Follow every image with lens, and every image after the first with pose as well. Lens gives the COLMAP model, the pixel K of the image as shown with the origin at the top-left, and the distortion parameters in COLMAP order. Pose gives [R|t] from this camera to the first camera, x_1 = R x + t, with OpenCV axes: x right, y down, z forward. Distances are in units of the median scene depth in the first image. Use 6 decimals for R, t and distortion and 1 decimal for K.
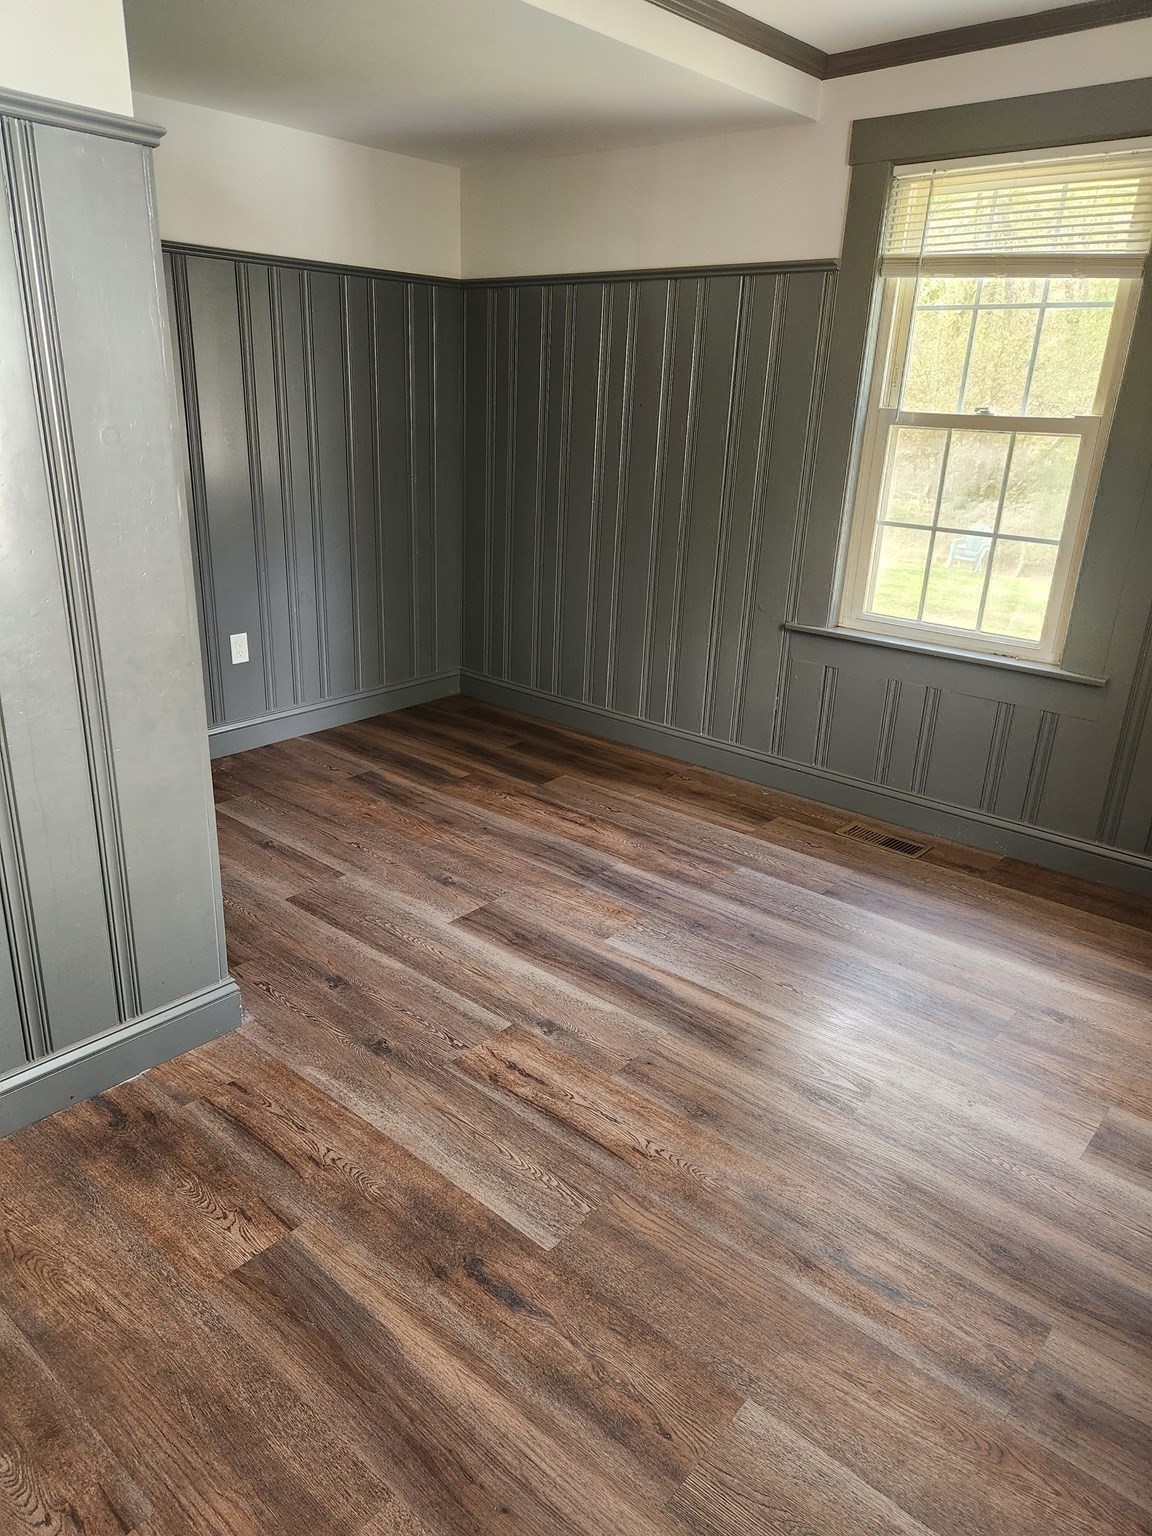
lens RADIAL K [[1014.6, 0, 586.0], [0, 1014.6, 760.1], [0, 0, 1]] dist [0.061347, -0.047395]
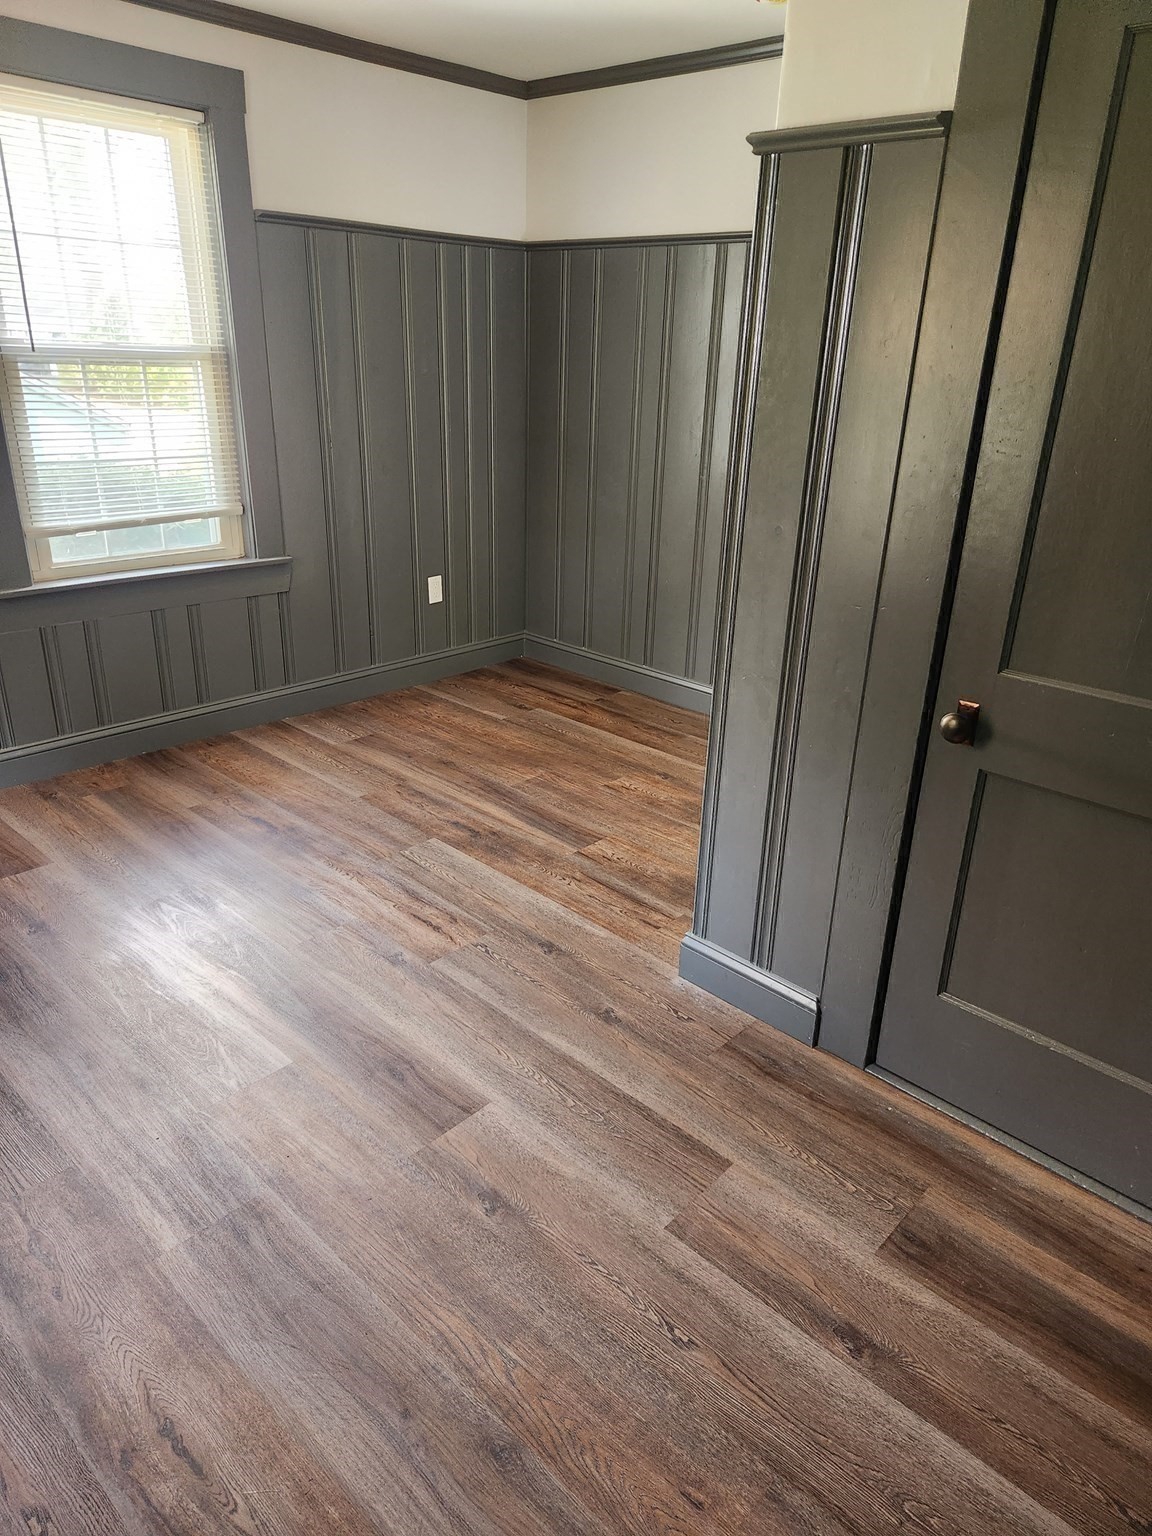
lens RADIAL K [[1014.6, 0, 586.0], [0, 1014.6, 760.1], [0, 0, 1]] dist [0.061347, -0.047395]
pose [[-0.996814, -0.079274, 0.008803, -0.249700], [-0.052583, 0.736123, 0.674803, -0.685650], [-0.059975, 0.672190, -0.737946, 1.793161]]
